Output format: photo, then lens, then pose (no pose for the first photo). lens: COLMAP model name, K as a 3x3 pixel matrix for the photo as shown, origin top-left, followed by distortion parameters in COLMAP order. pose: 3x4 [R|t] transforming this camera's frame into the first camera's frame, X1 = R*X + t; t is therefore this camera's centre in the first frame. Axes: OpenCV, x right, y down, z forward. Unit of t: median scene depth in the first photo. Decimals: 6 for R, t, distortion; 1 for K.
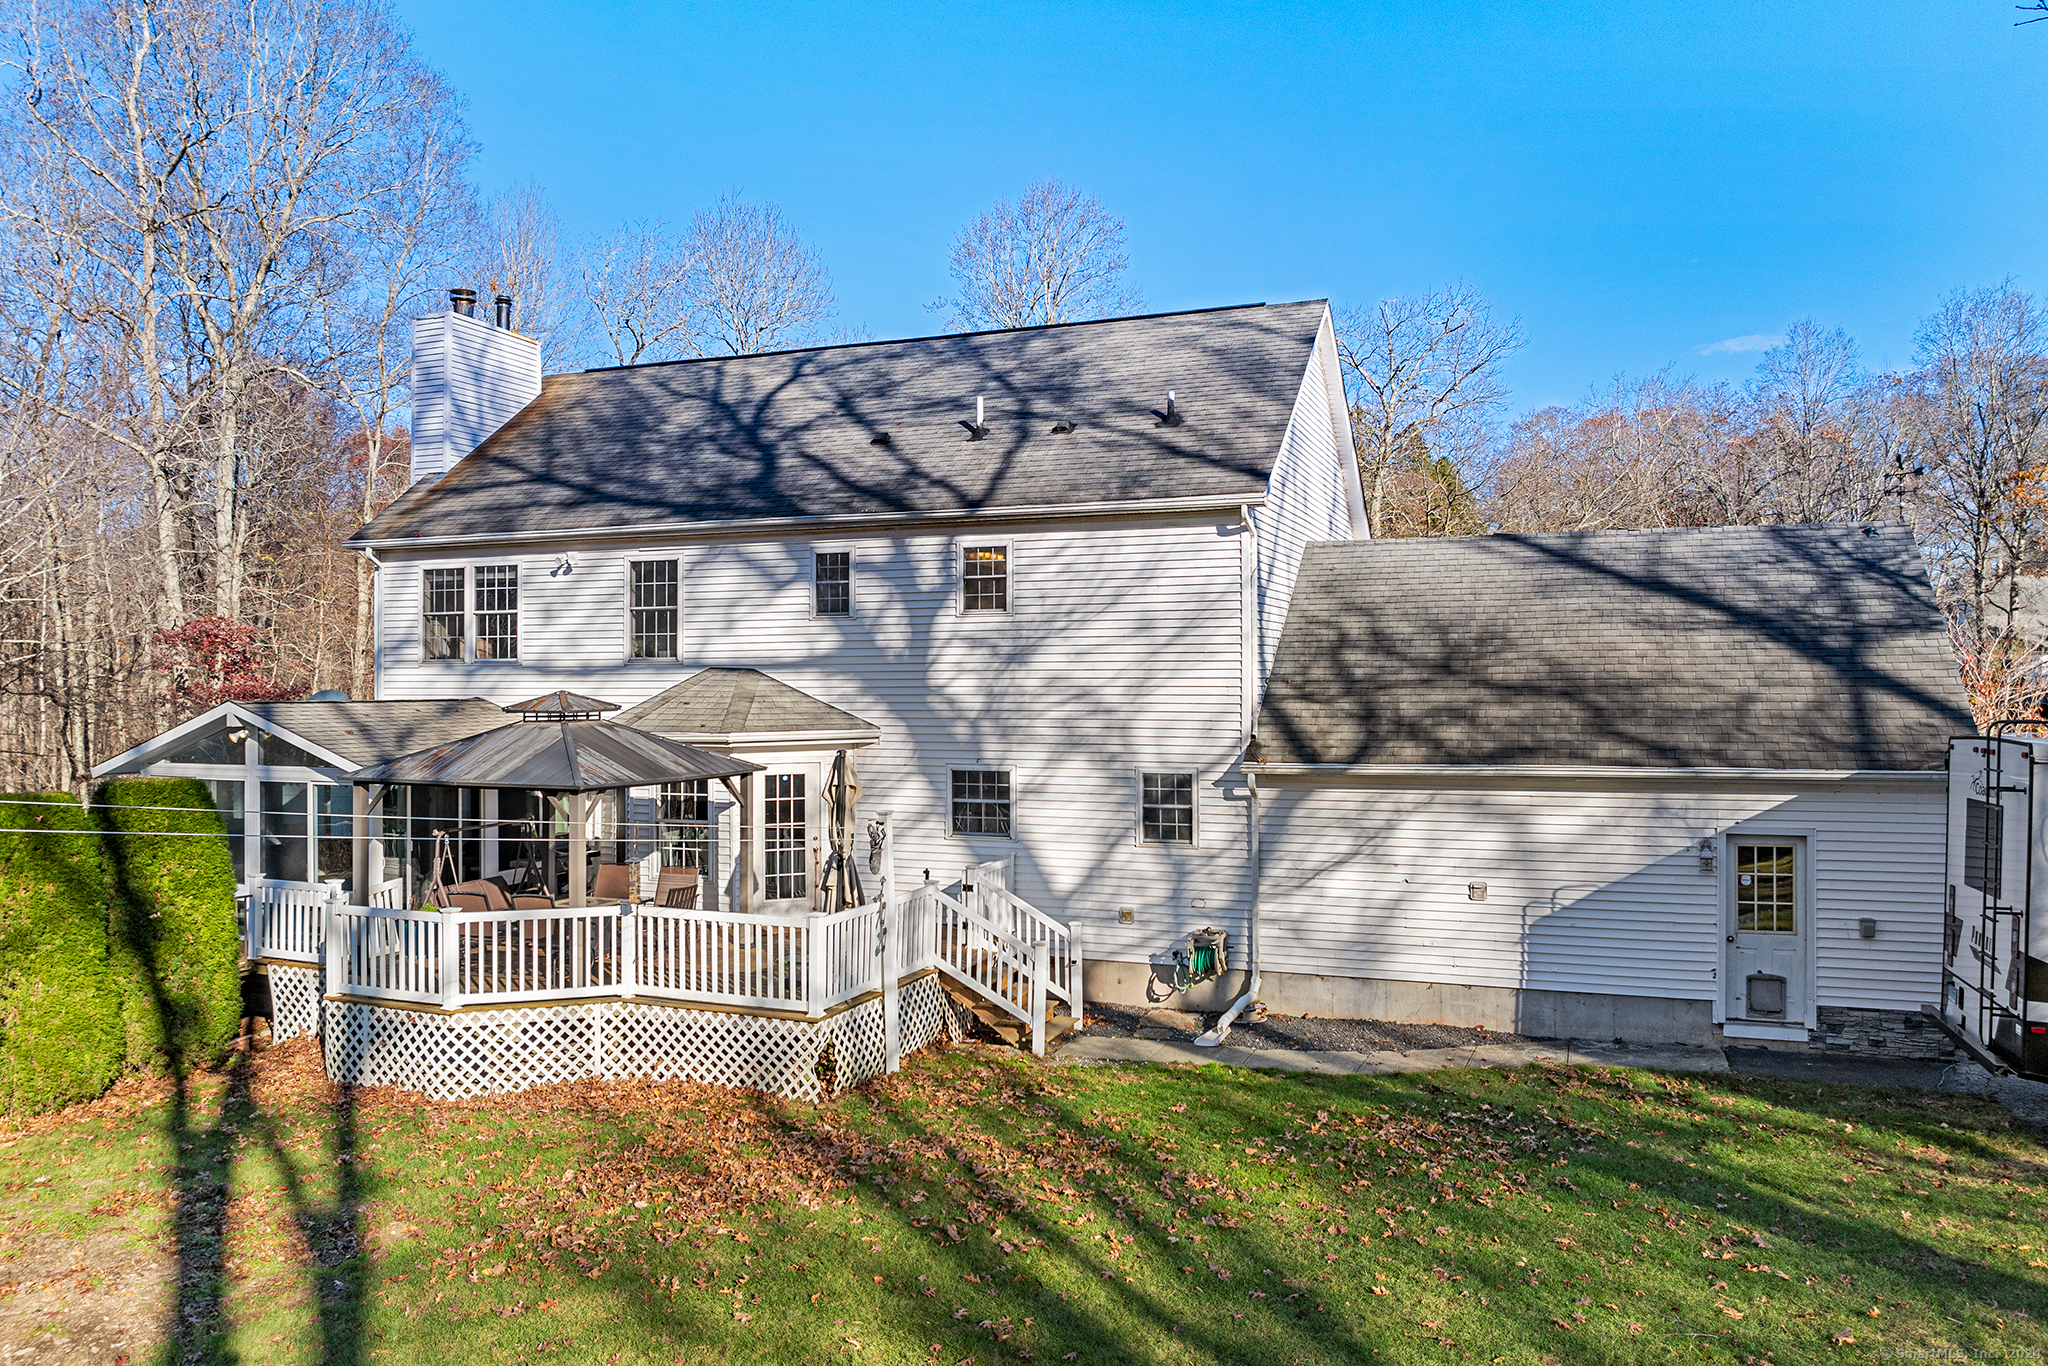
lens RADIAL K [[1486.8, 0, 983.5], [0, 1486.8, 685.5], [0, 0, 1]] dist [0.023891, -0.000004]
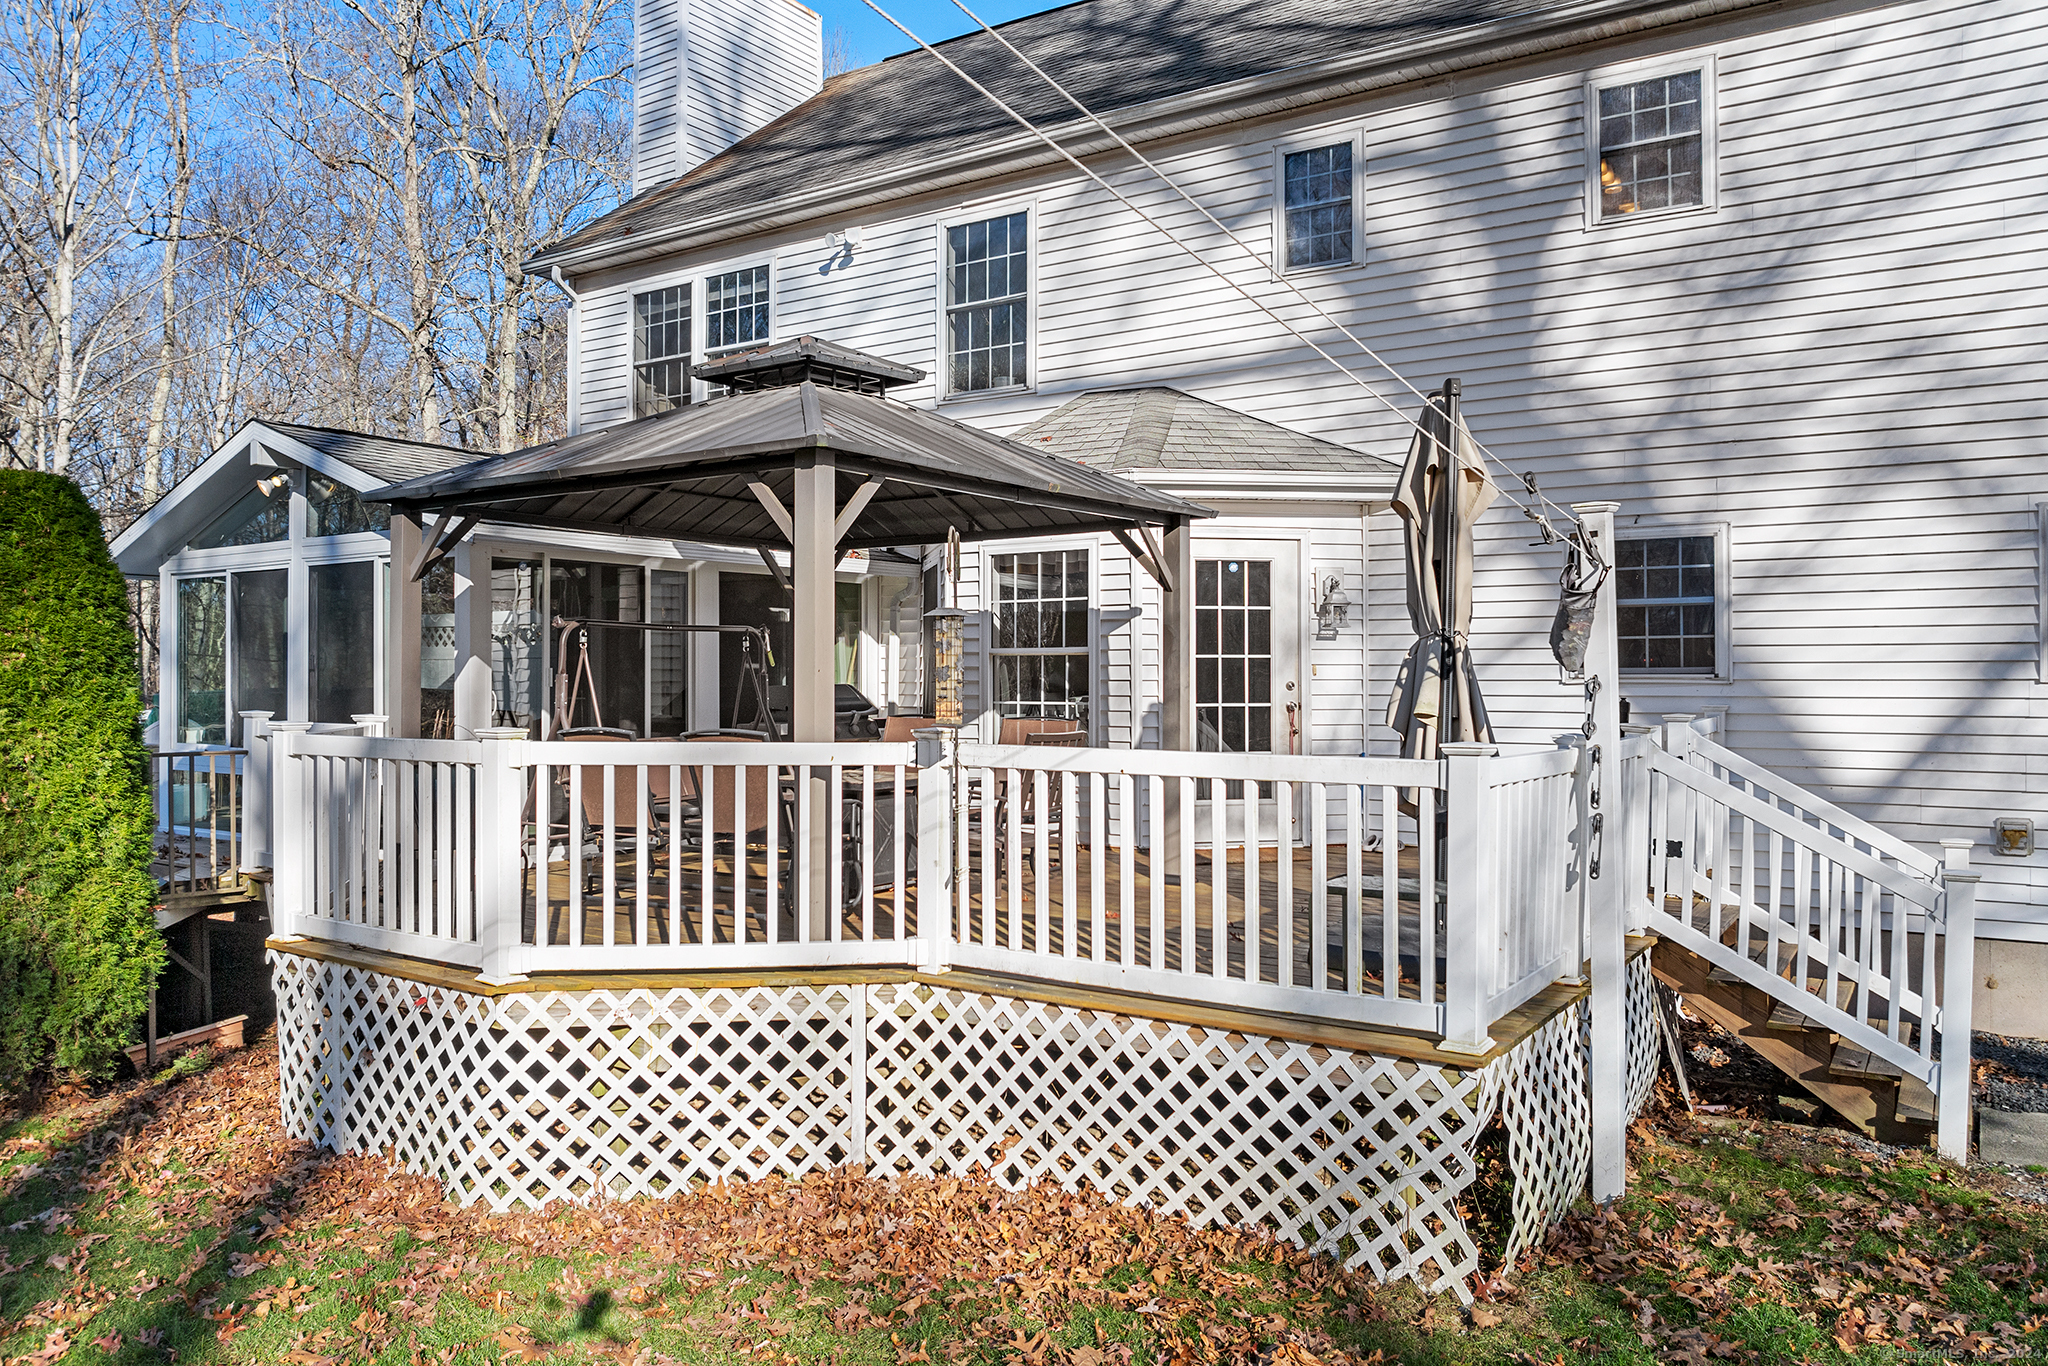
lens RADIAL K [[1466.6, 0, 1024.0], [0, 1466.6, 683.0], [0, 0, 1]] dist [0.017916, -0.031605]
pose [[0.983166, 0.004183, -0.182669, -0.144023], [-0.004375, 0.999990, -0.000649, 0.132967], [0.182664, 0.001437, 0.983174, 0.622139]]
